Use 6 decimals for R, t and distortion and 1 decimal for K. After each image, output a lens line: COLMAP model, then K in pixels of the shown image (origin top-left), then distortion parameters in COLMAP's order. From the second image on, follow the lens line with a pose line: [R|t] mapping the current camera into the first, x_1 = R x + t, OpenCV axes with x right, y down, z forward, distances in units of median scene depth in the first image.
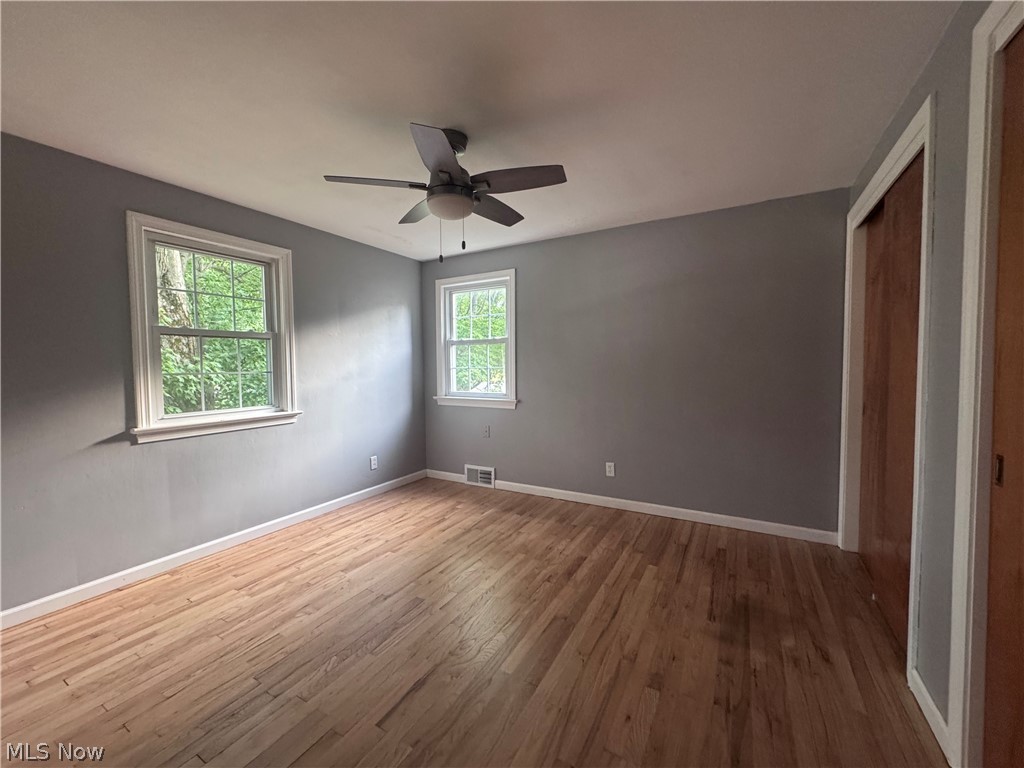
lens RADIAL K [[409.9, 0, 509.9], [0, 409.9, 383.1], [0, 0, 1]] dist [0.000788, -0.000149]
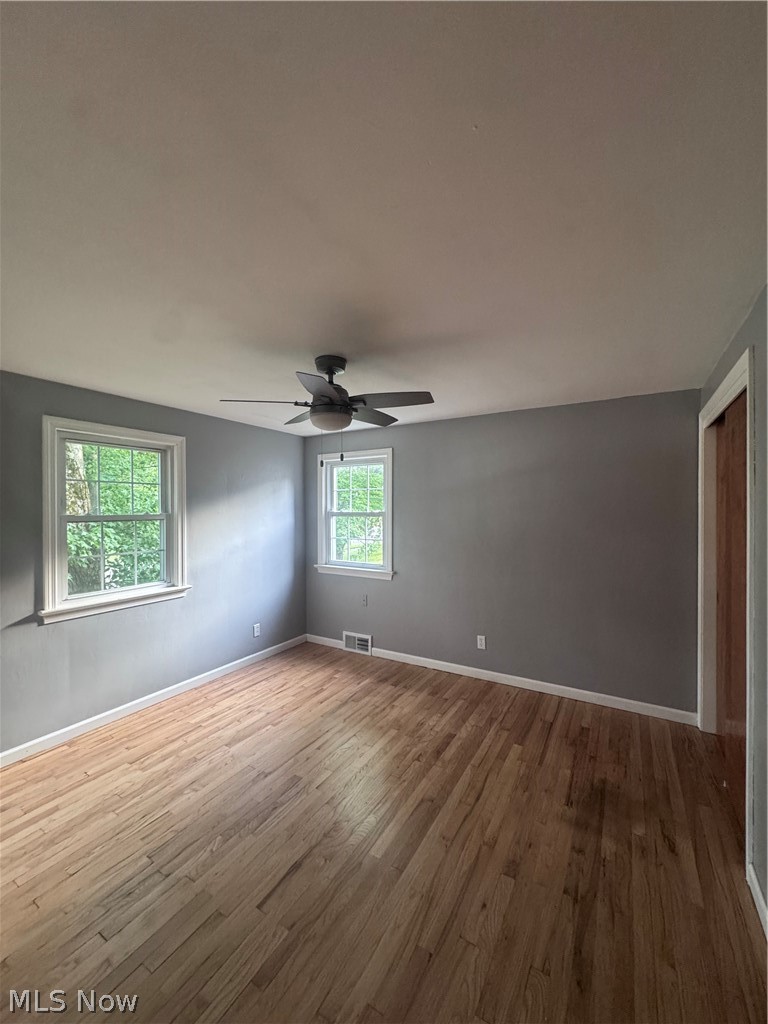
lens RADIAL K [[407.9, 0, 384.0], [0, 407.9, 512.0], [0, 0, 1]] dist [-0.000684, 0.000357]
pose [[0.999811, 0.007179, -0.018061, 0.018835], [-0.007859, 0.999253, -0.037837, -0.117657], [0.017776, 0.037971, 0.999121, -0.083411]]
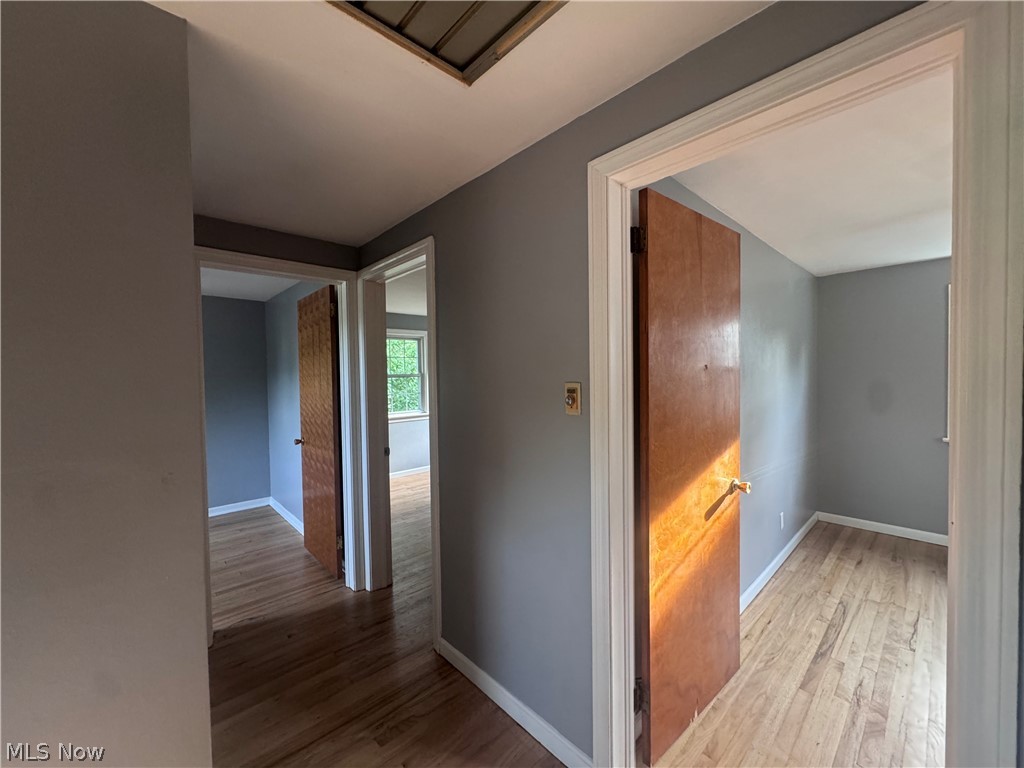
lens RADIAL K [[407.9, 0, 512.0], [0, 407.9, 384.0], [0, 0, 1]] dist [-0.000684, 0.000357]
pose [[0.958840, 0.004581, -0.283912, 0.532110], [-0.008111, 0.999904, -0.011260, -0.067431], [0.283833, 0.013099, 0.958784, -1.005142]]
